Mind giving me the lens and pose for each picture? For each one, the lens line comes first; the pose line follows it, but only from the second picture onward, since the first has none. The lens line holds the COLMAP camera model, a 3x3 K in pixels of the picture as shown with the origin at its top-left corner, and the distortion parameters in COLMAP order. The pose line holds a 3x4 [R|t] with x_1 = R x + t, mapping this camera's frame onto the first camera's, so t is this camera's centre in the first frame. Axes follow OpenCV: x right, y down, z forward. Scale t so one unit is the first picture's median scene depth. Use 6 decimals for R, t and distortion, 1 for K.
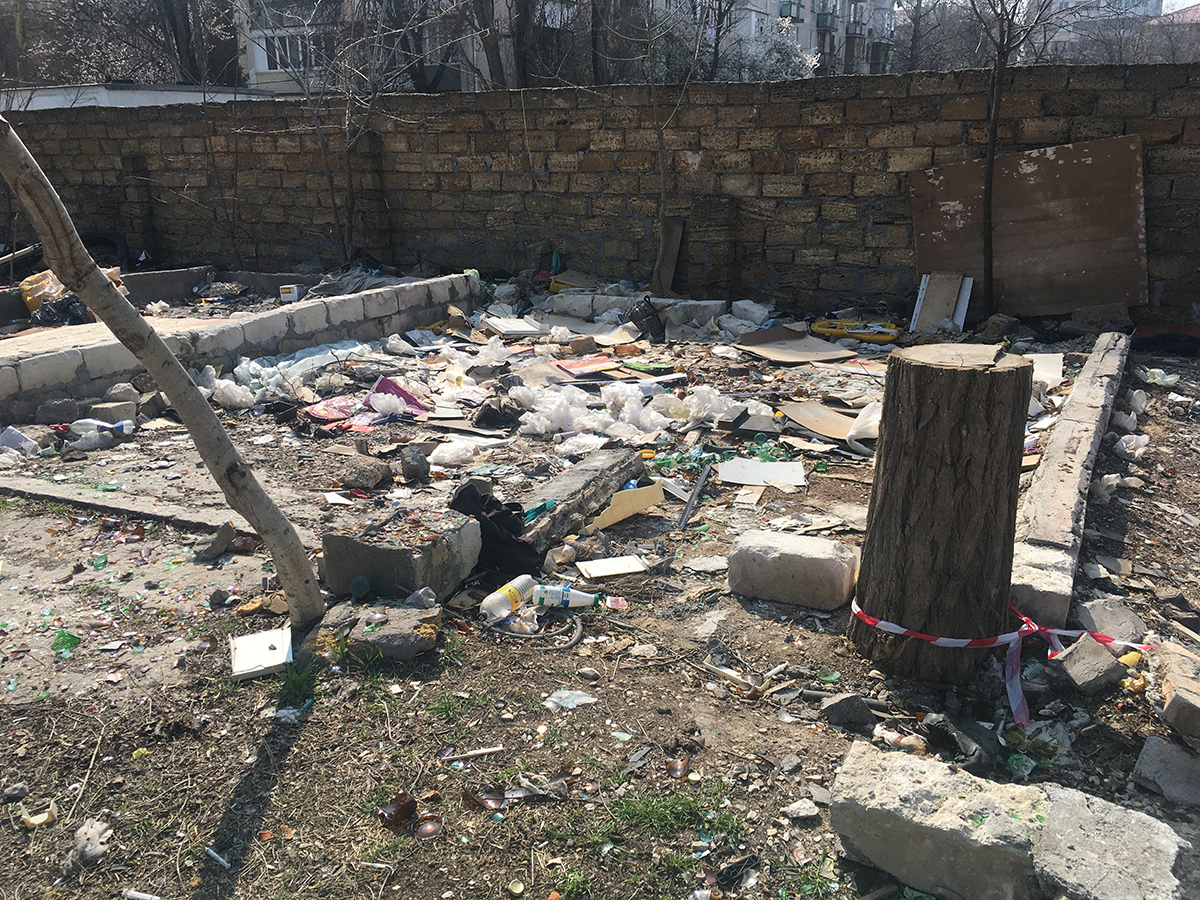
lens RADIAL K [[1015.5, 0, 607.5], [0, 1015.5, 444.5], [0, 0, 1]] dist [0.071610, -0.086925]
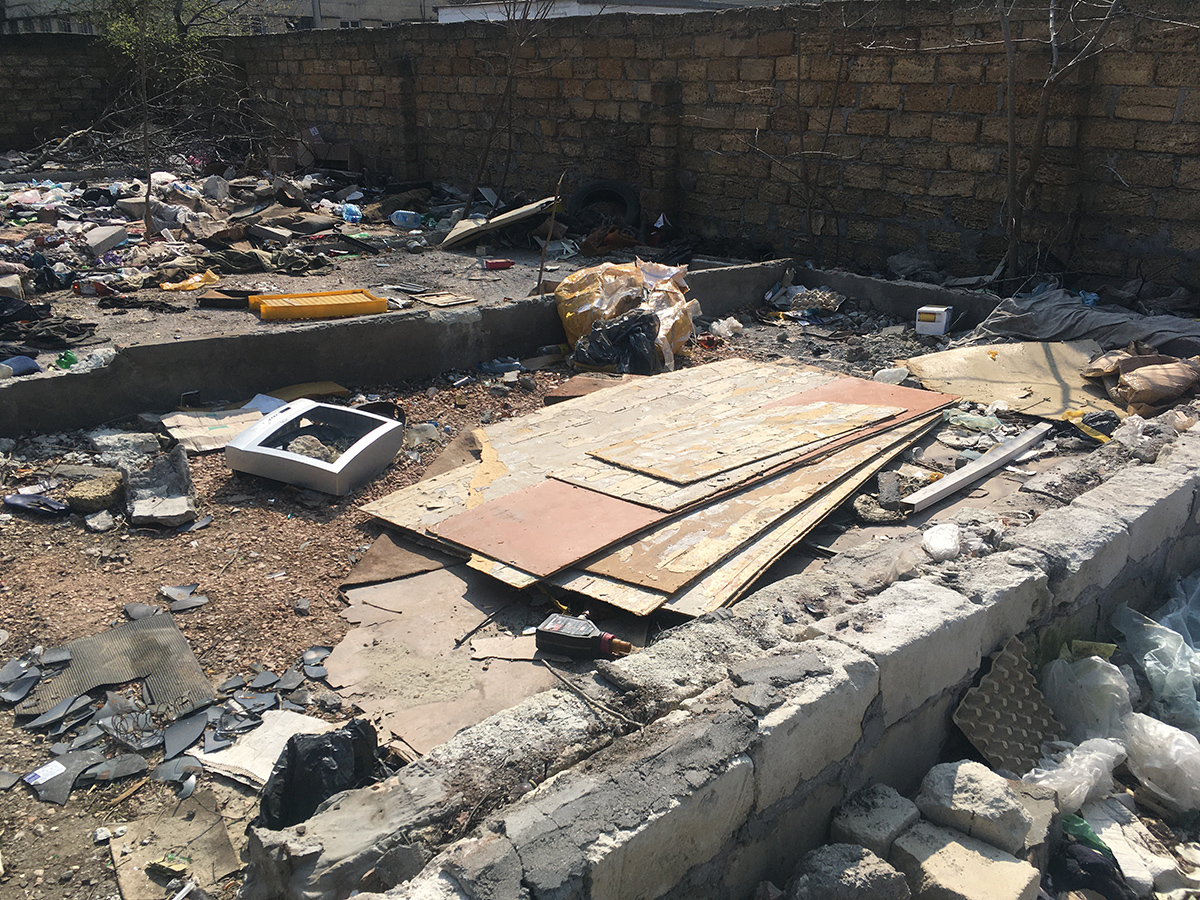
lens RADIAL K [[1015.5, 0, 604.9], [0, 1015.5, 453.6], [0, 0, 1]] dist [0.071610, -0.086925]
pose [[0.931465, 0.147469, -0.332604, -0.236259], [-0.122470, 0.987912, 0.095037, -0.088609], [0.342598, -0.047790, 0.938266, 0.305505]]
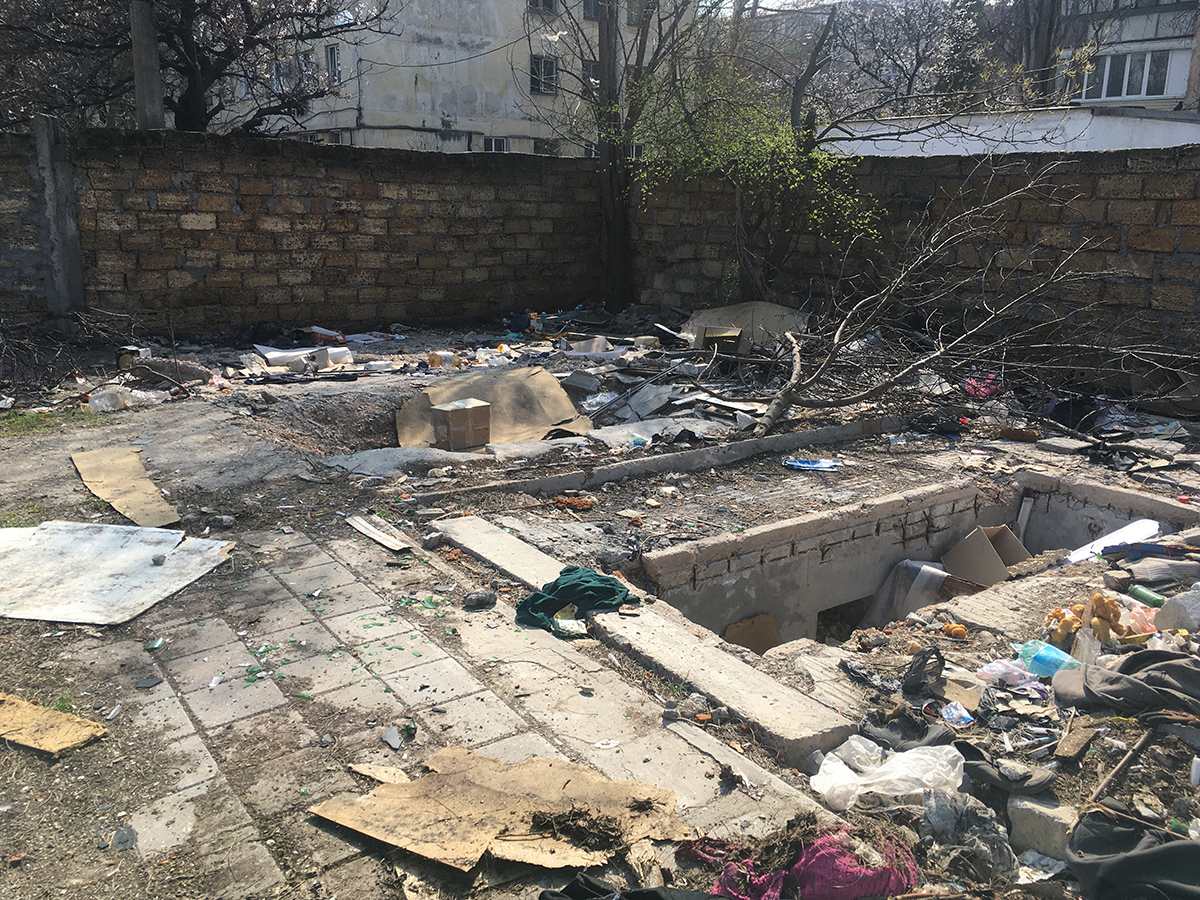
lens RADIAL K [[1015.5, 0, 601.3], [0, 1015.5, 453.3], [0, 0, 1]] dist [0.071610, -0.086925]
pose [[0.903283, 0.132881, -0.407949, -1.137982], [-0.146548, 0.989201, -0.002274, -0.185872], [0.403242, 0.061838, 0.913002, 0.653179]]
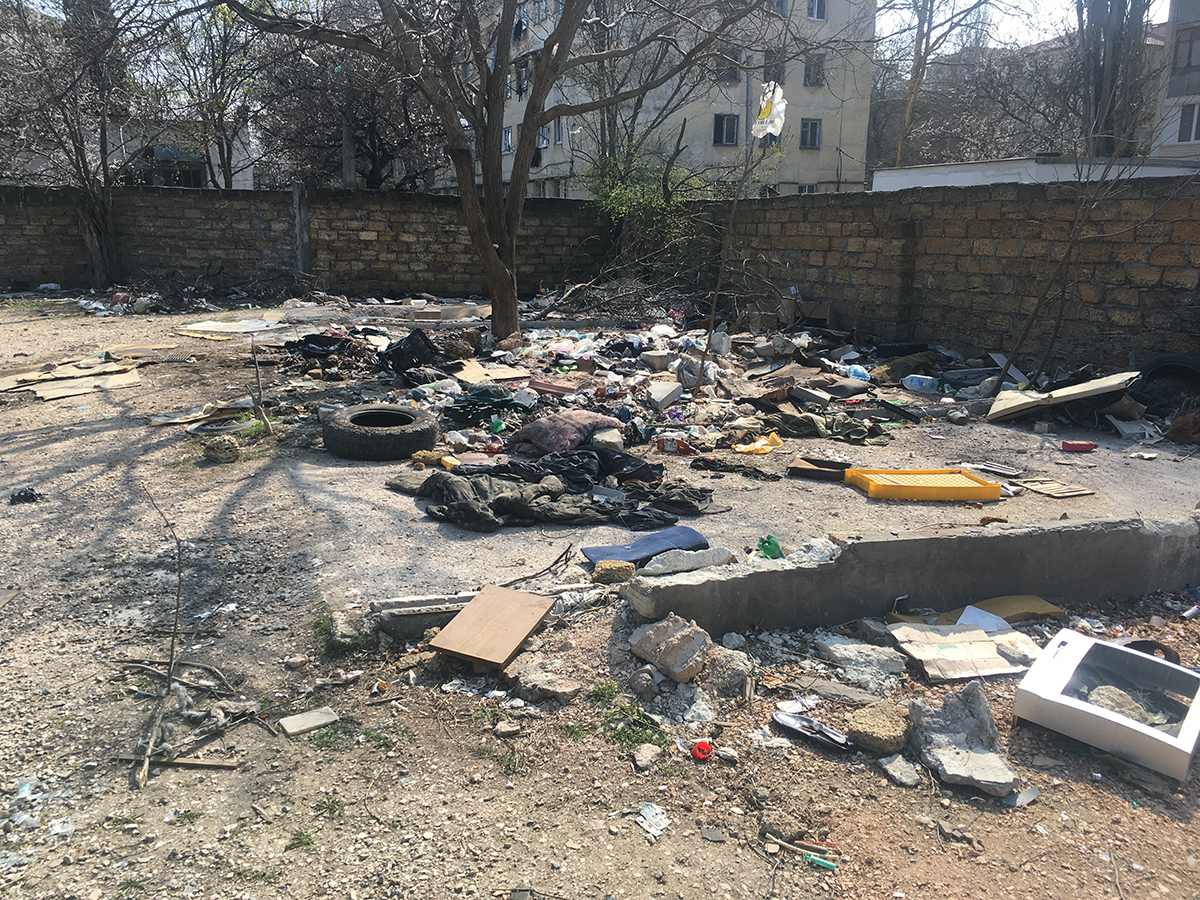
lens RADIAL K [[1015.5, 0, 601.6], [0, 1015.5, 448.1], [0, 0, 1]] dist [0.071610, -0.086925]
pose [[0.746754, 0.168401, -0.643428, -0.372077], [-0.211748, 0.977273, 0.010024, -0.086031], [0.630493, 0.128759, 0.765441, 0.290440]]
